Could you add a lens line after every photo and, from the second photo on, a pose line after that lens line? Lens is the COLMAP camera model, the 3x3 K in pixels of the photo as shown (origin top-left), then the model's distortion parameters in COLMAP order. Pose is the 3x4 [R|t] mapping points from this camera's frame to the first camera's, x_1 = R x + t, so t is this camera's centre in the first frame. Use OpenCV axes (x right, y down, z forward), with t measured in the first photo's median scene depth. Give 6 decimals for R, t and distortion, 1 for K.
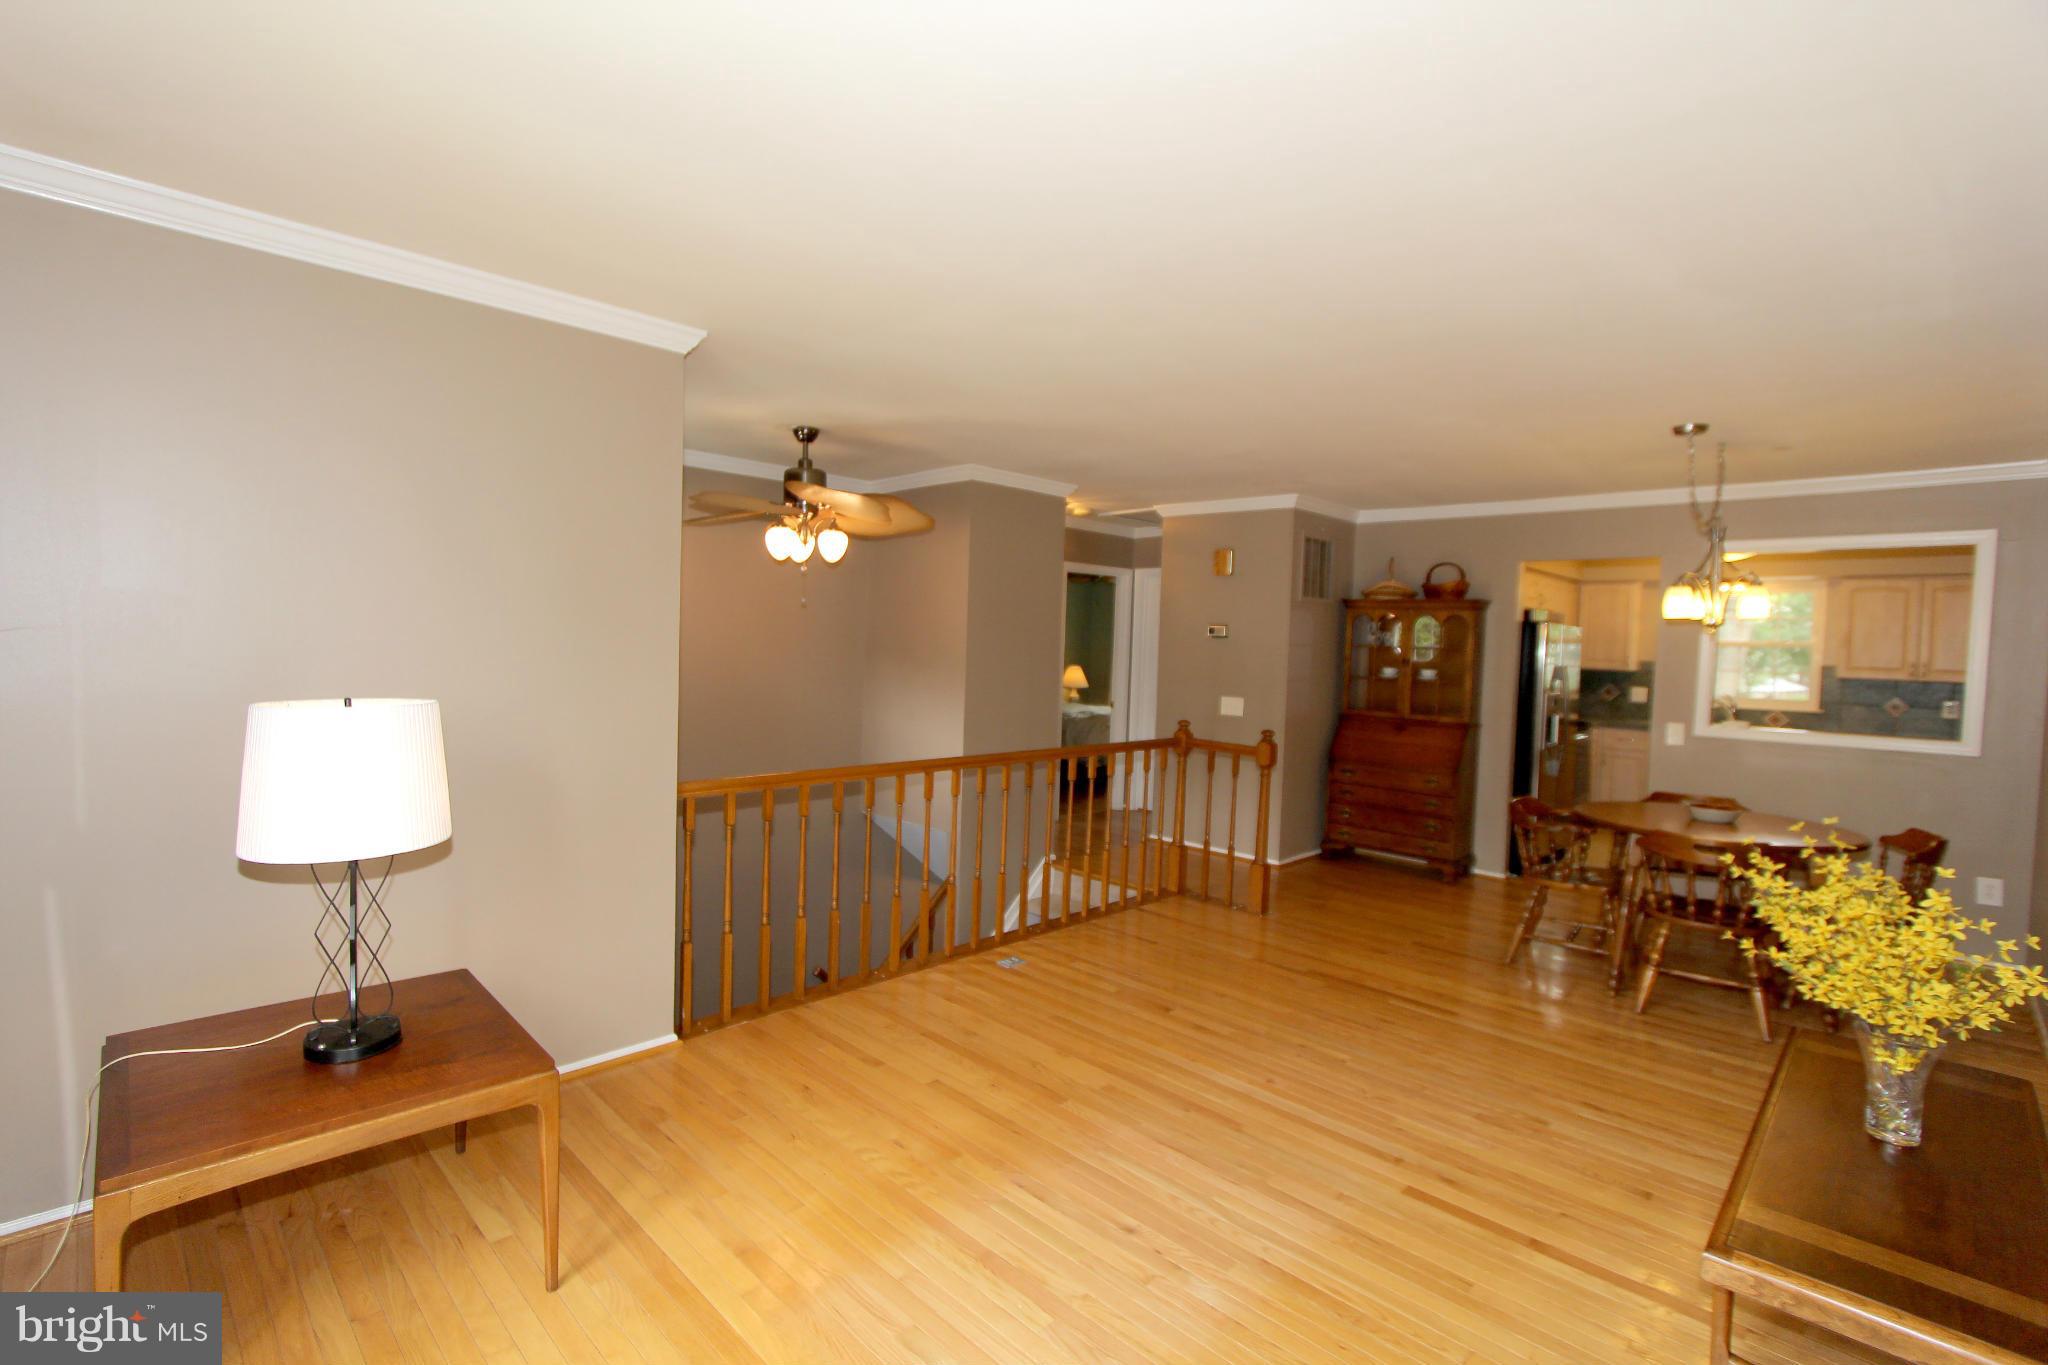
lens RADIAL K [[938.6, 0, 1015.3], [0, 938.6, 675.1], [0, 0, 1]] dist [-0.015431, 0.002390]
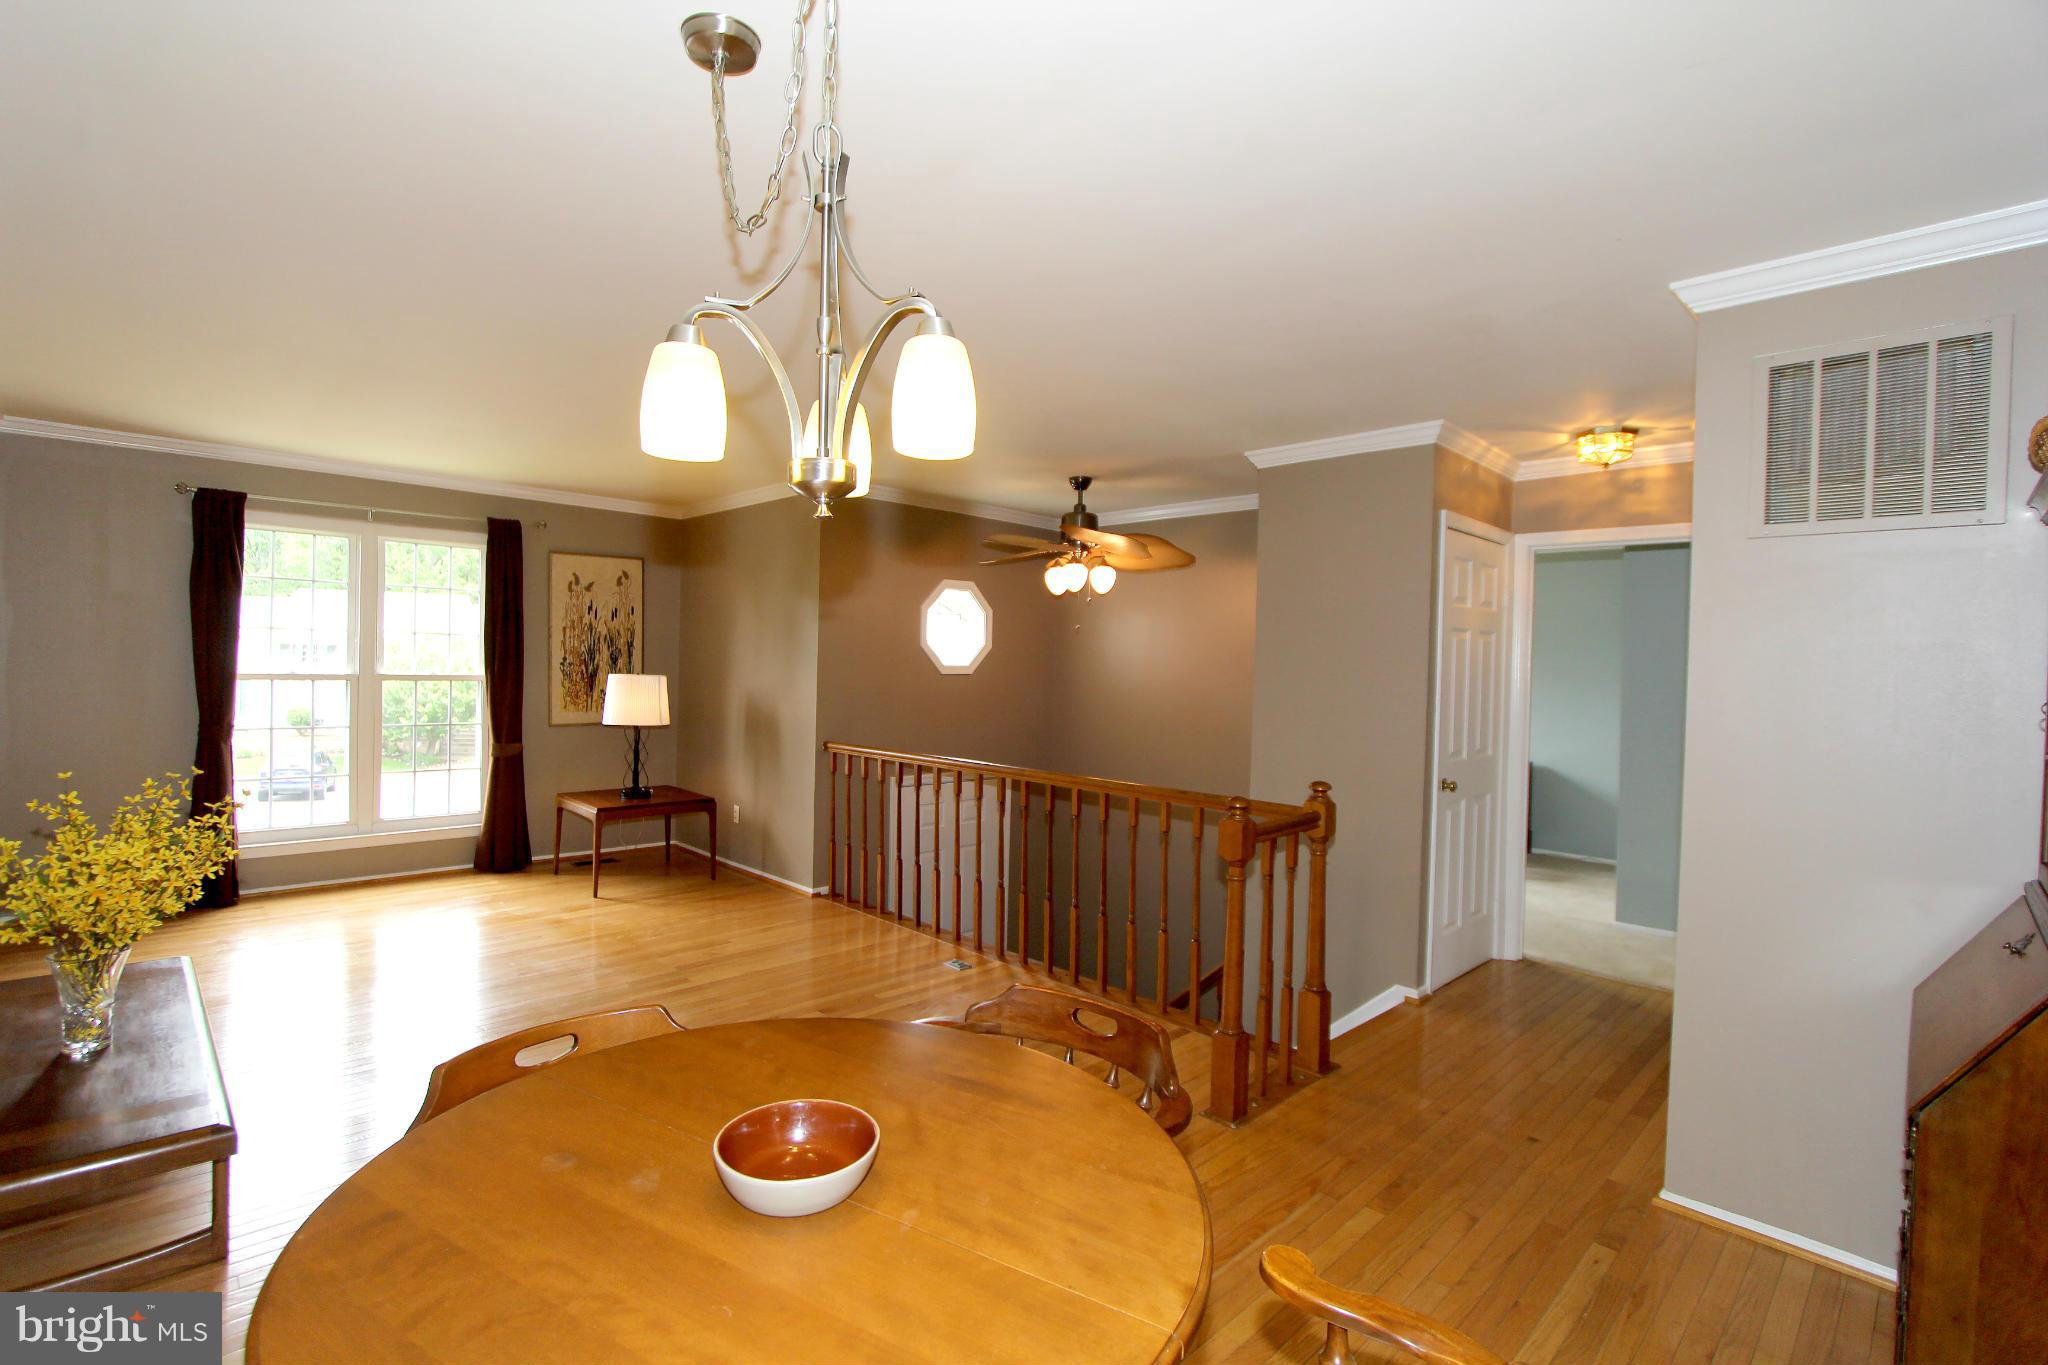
lens RADIAL K [[938.6, 0, 1015.8], [0, 938.6, 671.5], [0, 0, 1]] dist [-0.015431, 0.002390]
pose [[-0.021304, -0.023826, -0.999489, 0.758944], [-0.064433, 0.997670, -0.022410, 0.003835], [0.997695, 0.063922, -0.022789, 0.786694]]
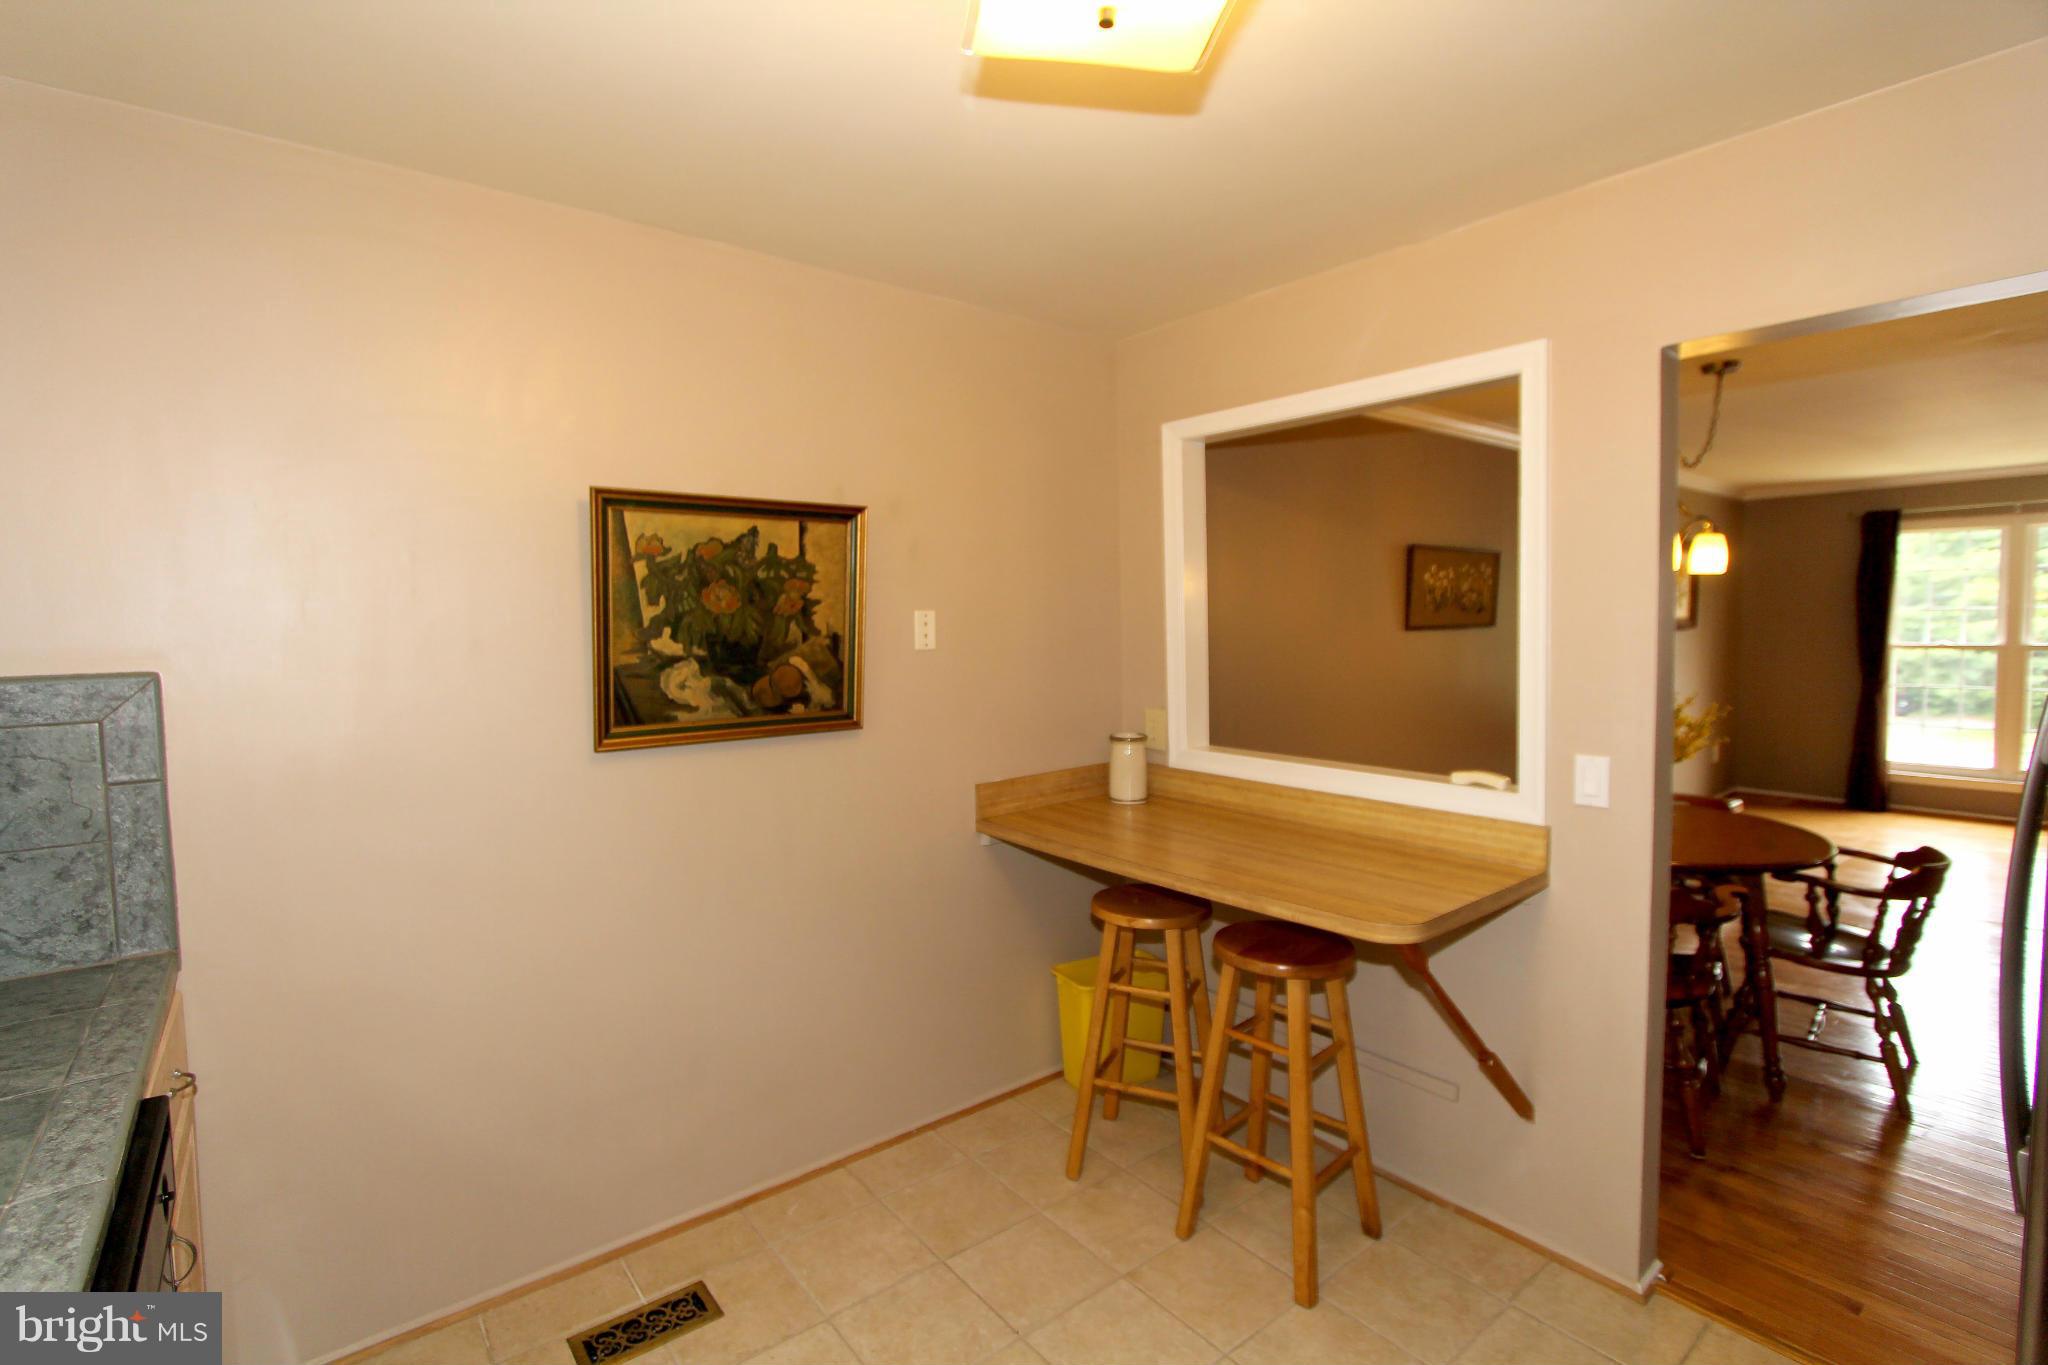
lens RADIAL K [[938.6, 0, 1006.8], [0, 938.6, 680.1], [0, 0, 1]] dist [-0.015431, 0.002390]
pose [[-0.991919, -0.024313, 0.124523, 0.875534], [-0.011015, 0.994263, 0.106391, -0.035430], [-0.126396, 0.104160, -0.986496, 1.358971]]
